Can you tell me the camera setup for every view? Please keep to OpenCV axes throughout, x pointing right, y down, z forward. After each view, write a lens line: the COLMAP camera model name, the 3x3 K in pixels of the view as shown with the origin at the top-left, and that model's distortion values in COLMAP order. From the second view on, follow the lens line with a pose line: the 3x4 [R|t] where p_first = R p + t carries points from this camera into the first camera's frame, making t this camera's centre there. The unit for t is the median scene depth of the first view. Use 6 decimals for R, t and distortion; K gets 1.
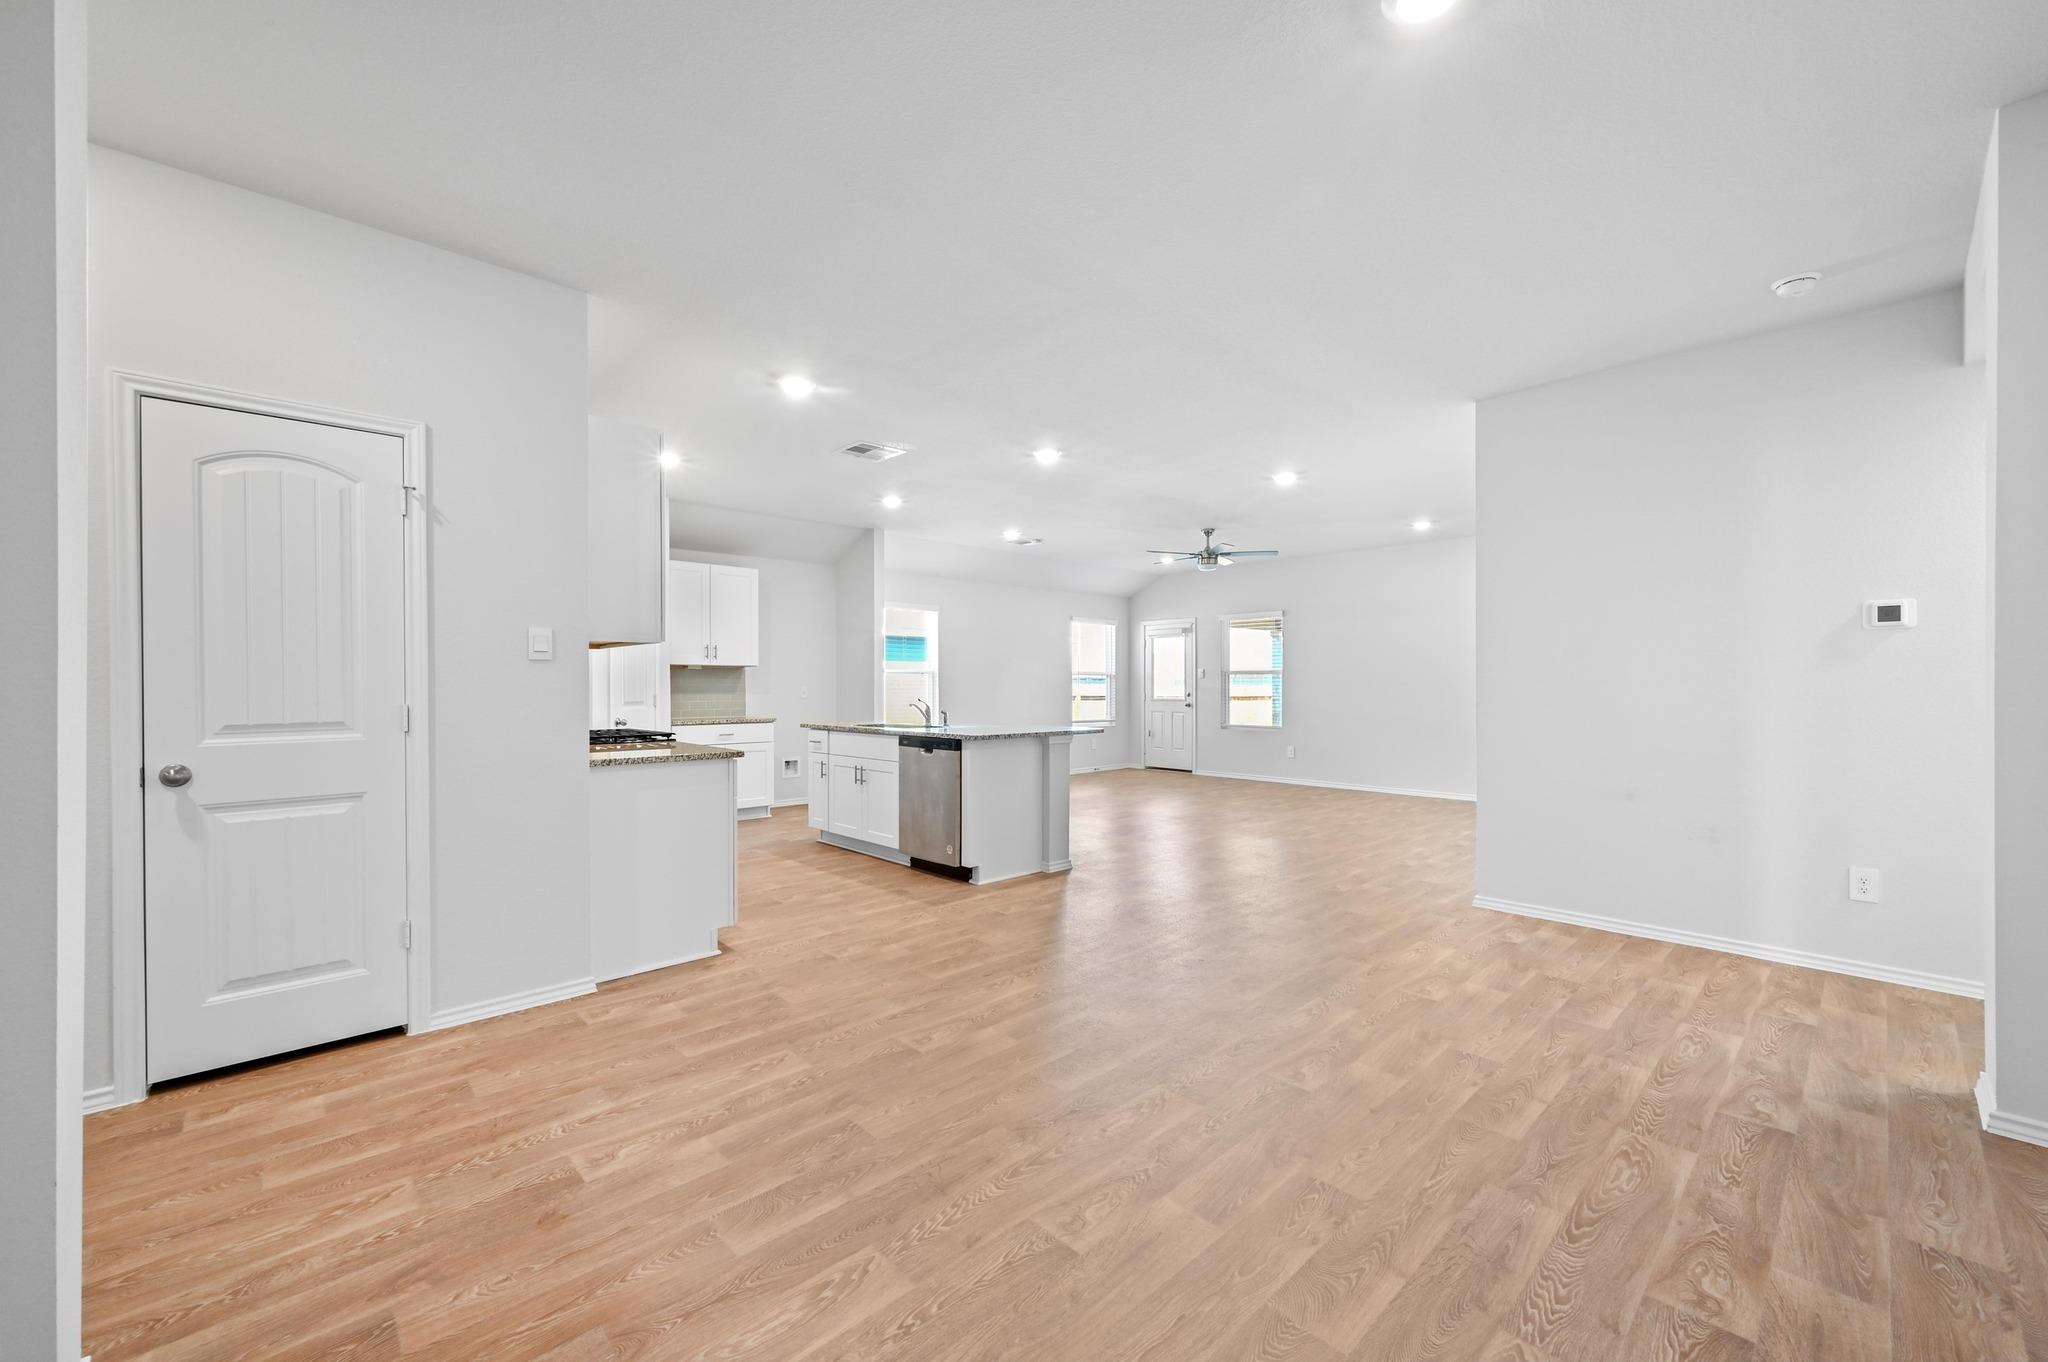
lens RADIAL K [[812.3, 0, 1025.9], [0, 812.3, 682.7], [0, 0, 1]] dist [0.000420, -0.000184]
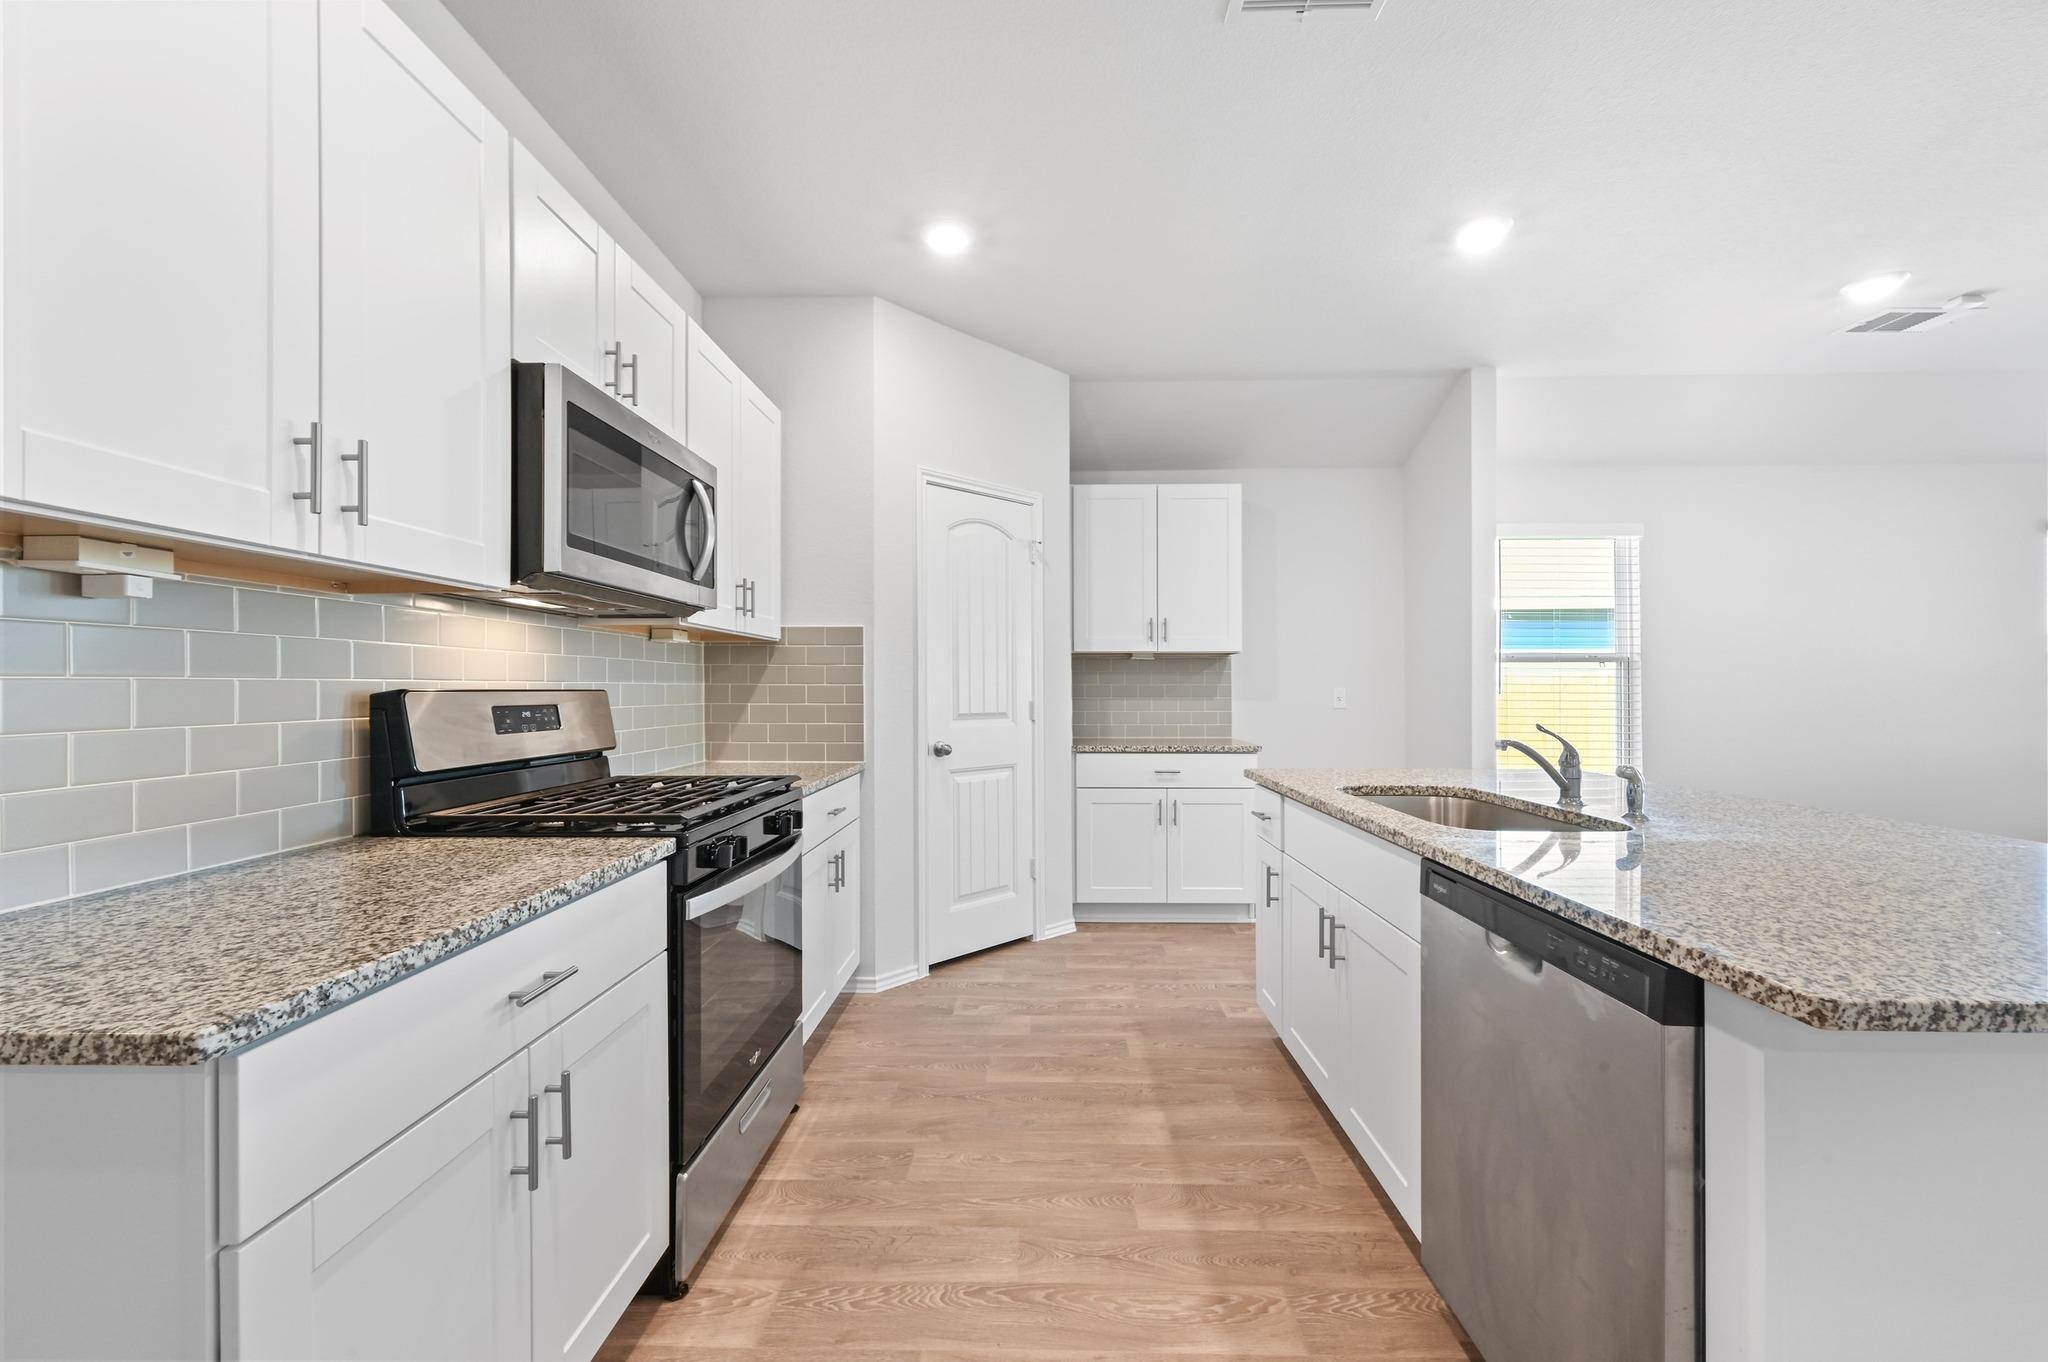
lens RADIAL K [[812.3, 0, 1013.6], [0, 812.3, 685.5], [0, 0, 1]] dist [0.000420, -0.000184]
pose [[0.710044, 0.000289, -0.704157, -0.039000], [0.000656, 0.999999, 0.001072, 0.002626], [0.704157, -0.001223, 0.710043, 0.488250]]
